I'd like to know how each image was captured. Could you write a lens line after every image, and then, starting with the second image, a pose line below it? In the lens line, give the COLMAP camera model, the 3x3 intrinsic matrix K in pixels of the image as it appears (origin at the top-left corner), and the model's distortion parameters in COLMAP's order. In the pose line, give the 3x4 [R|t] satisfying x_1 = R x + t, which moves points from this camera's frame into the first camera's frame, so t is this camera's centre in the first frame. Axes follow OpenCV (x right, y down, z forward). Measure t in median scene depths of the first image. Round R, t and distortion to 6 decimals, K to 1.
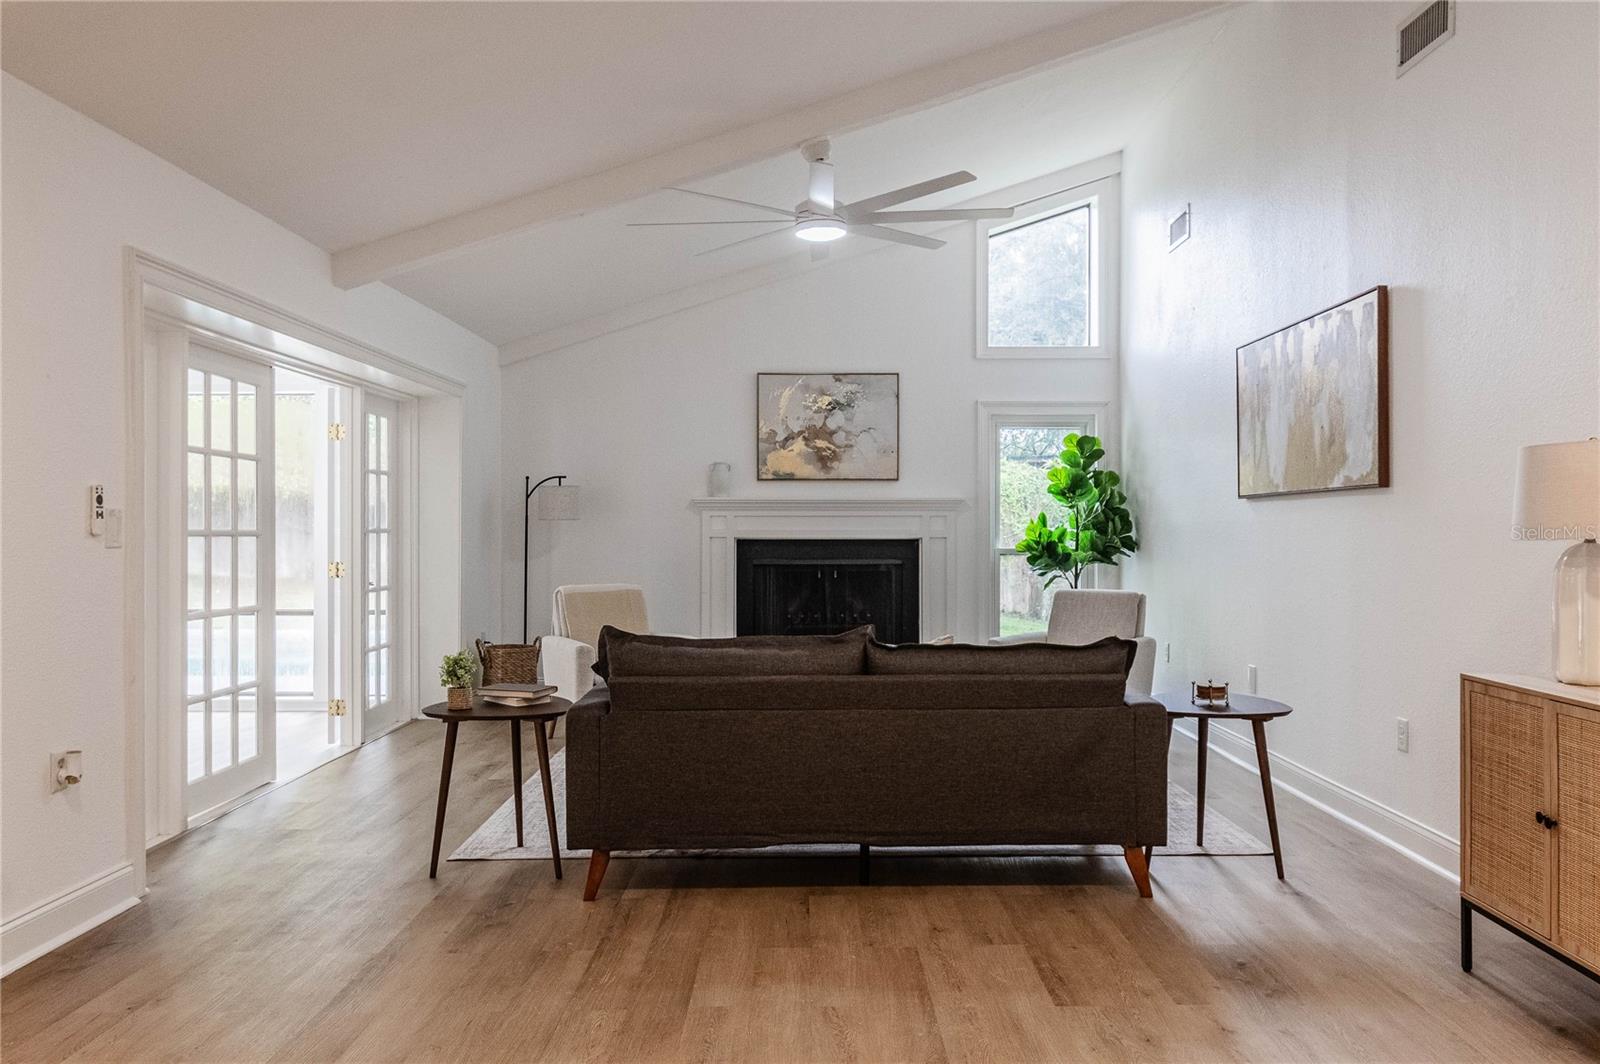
lens RADIAL K [[1180.7, 0, 798.4], [0, 1180.7, 529.8], [0, 0, 1]] dist [-0.012943, -0.002089]
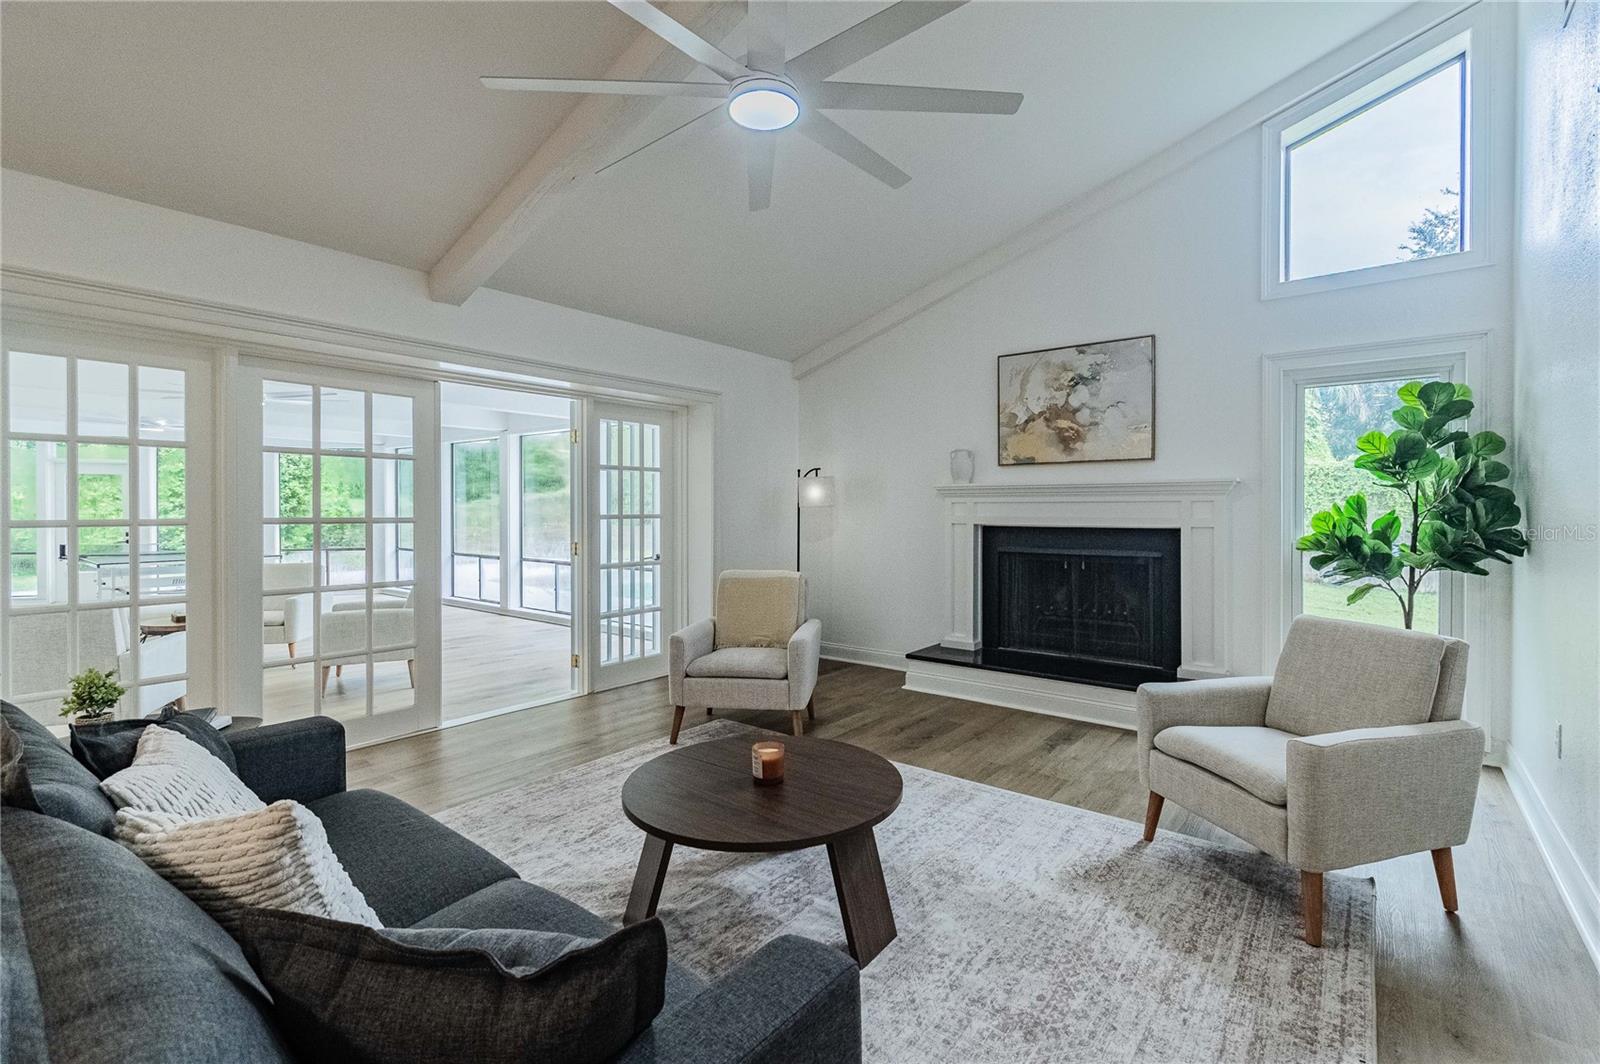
lens RADIAL K [[707.9, 0, 818.3], [0, 707.9, 510.0], [0, 0, 1]] dist [0.007072, -0.001950]
pose [[0.799342, 0.000125, -0.600877, 0.199867], [-0.000486, 1.000000, -0.000439, -0.005028], [0.600877, 0.000643, 0.799342, 0.442743]]
